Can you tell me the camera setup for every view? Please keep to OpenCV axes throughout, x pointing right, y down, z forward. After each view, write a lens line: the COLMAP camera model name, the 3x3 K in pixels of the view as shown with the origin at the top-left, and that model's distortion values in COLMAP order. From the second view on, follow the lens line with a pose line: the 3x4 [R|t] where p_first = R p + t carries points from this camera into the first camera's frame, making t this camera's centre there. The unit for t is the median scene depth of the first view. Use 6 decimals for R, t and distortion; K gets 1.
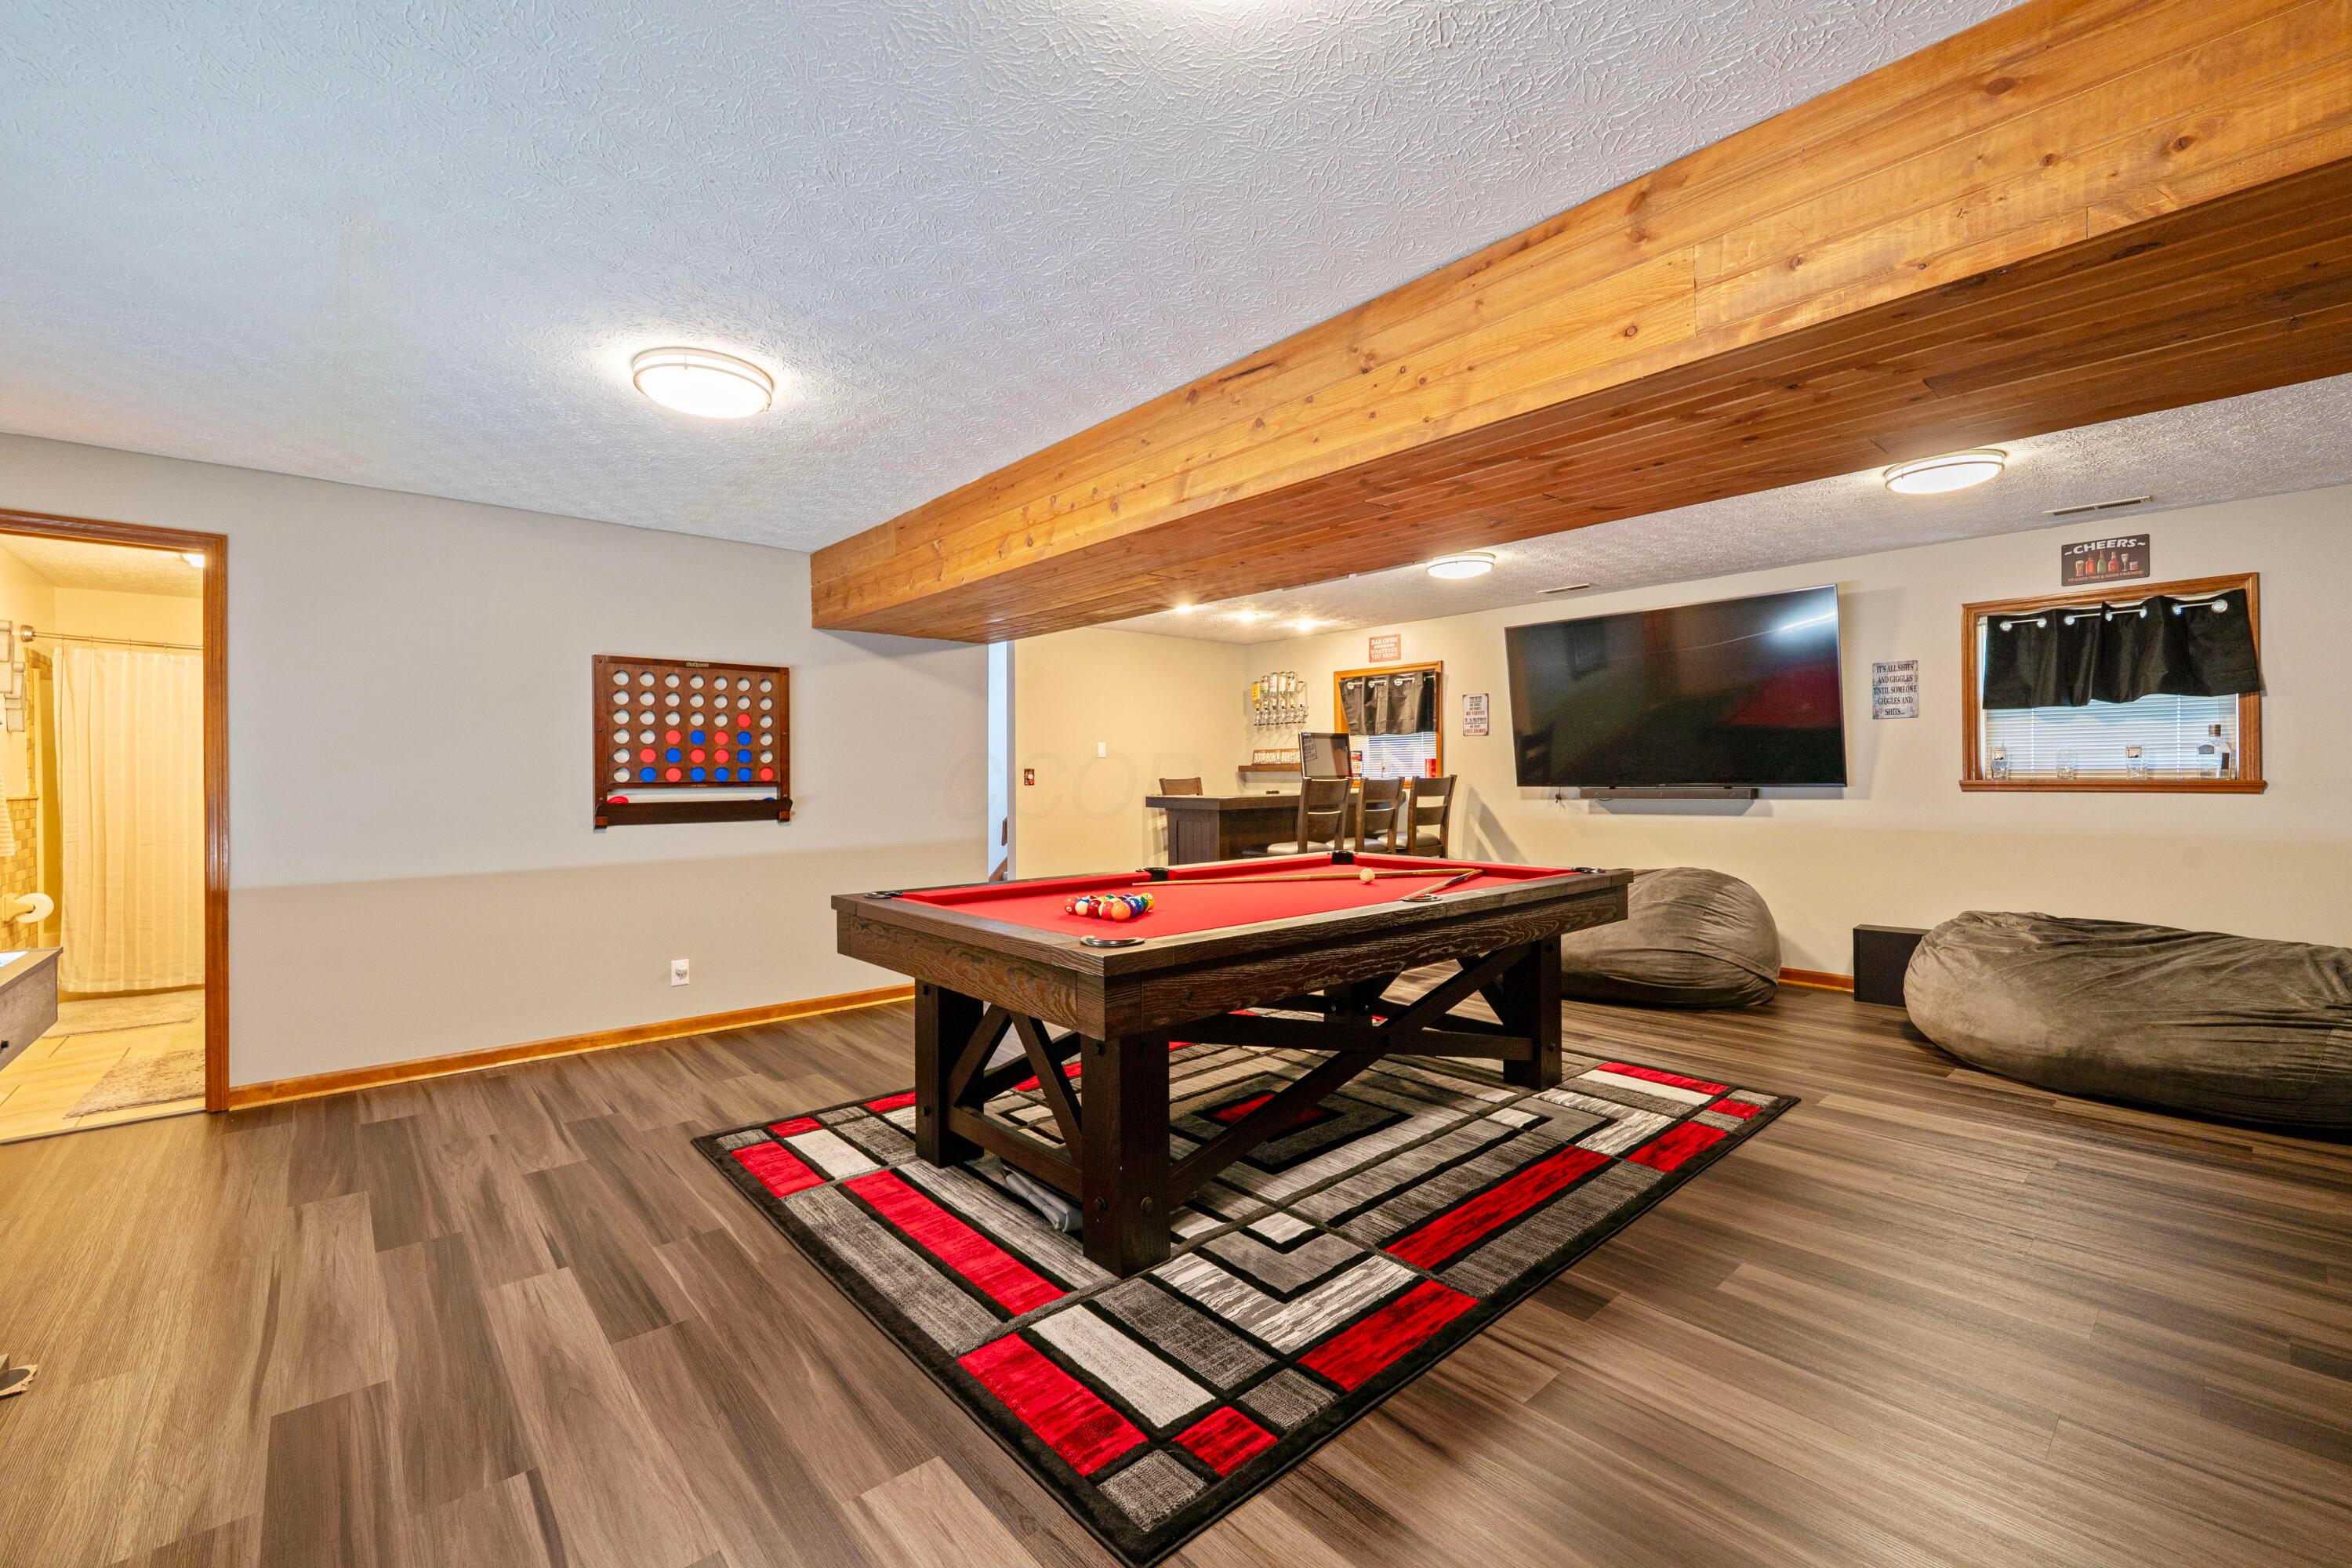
lens RADIAL K [[959.3, 0, 1158.2], [0, 959.3, 784.5], [0, 0, 1]] dist [-0.000765, 0.000440]
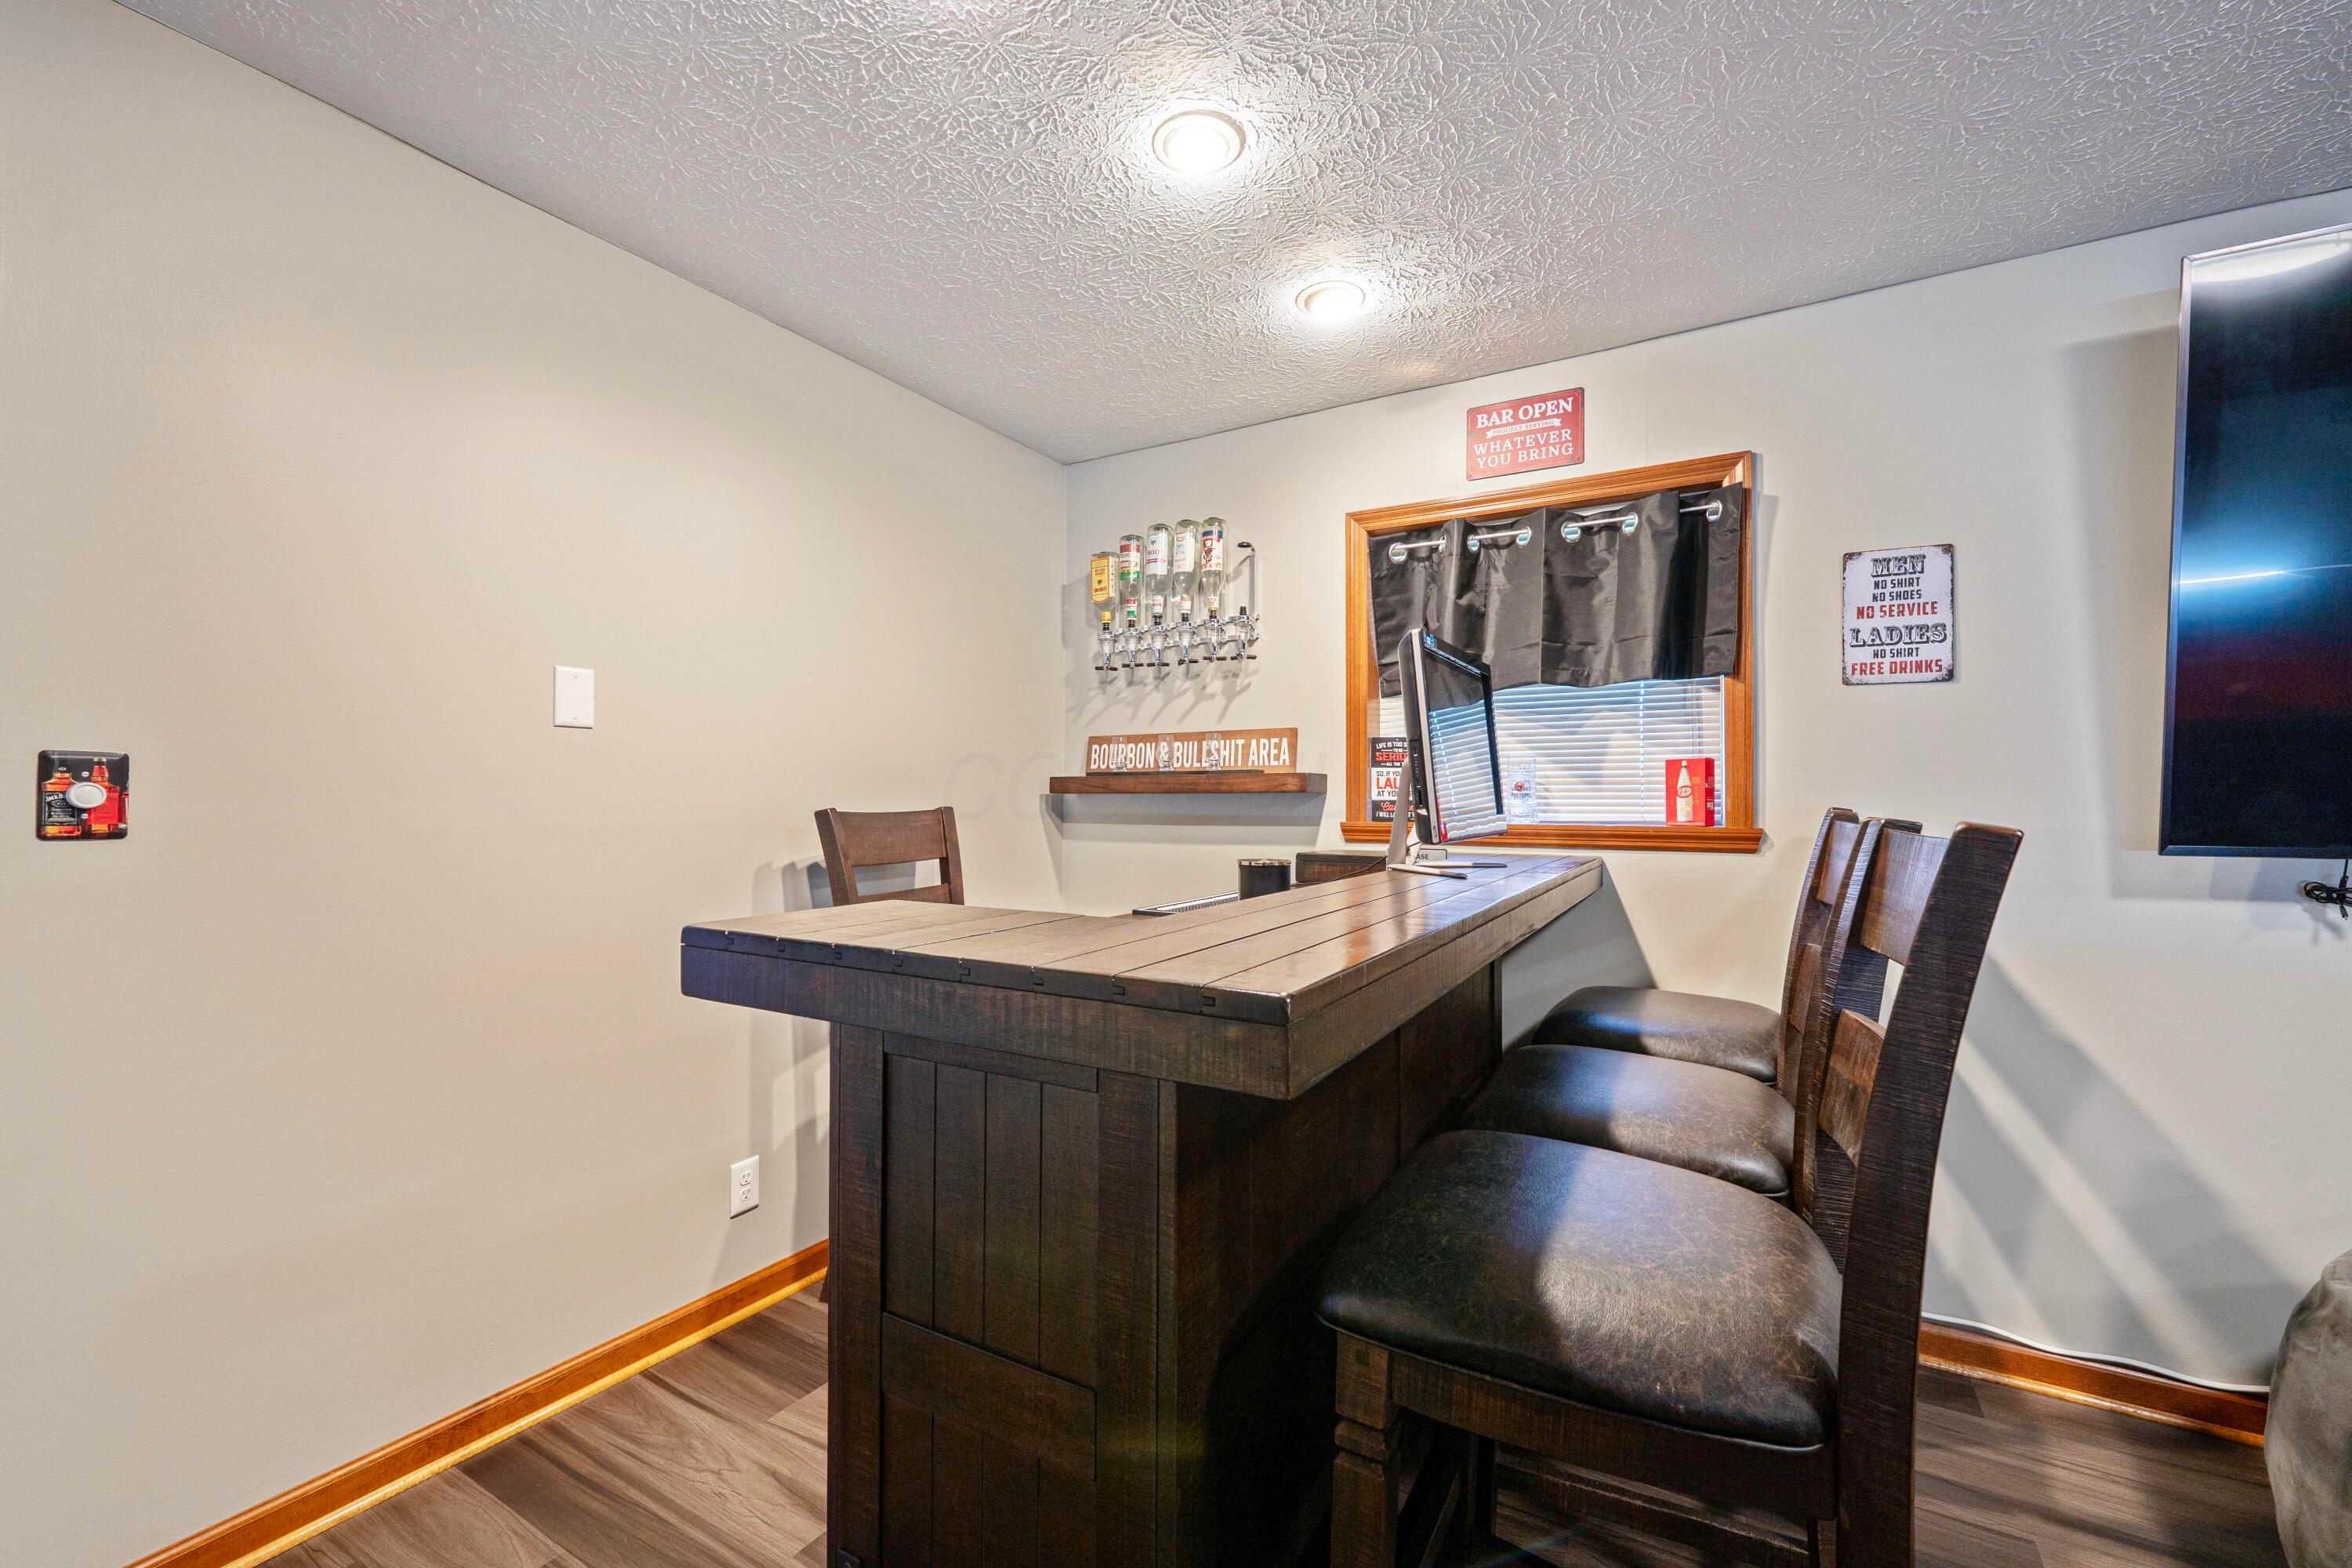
lens RADIAL K [[959.3, 0, 1158.2], [0, 959.3, 784.5], [0, 0, 1]] dist [-0.000765, 0.000440]
pose [[0.950147, 0.018225, 0.311268, 0.010623], [-0.009168, 0.999492, -0.030536, -0.007818], [-0.311666, 0.026160, 0.949831, 0.900881]]
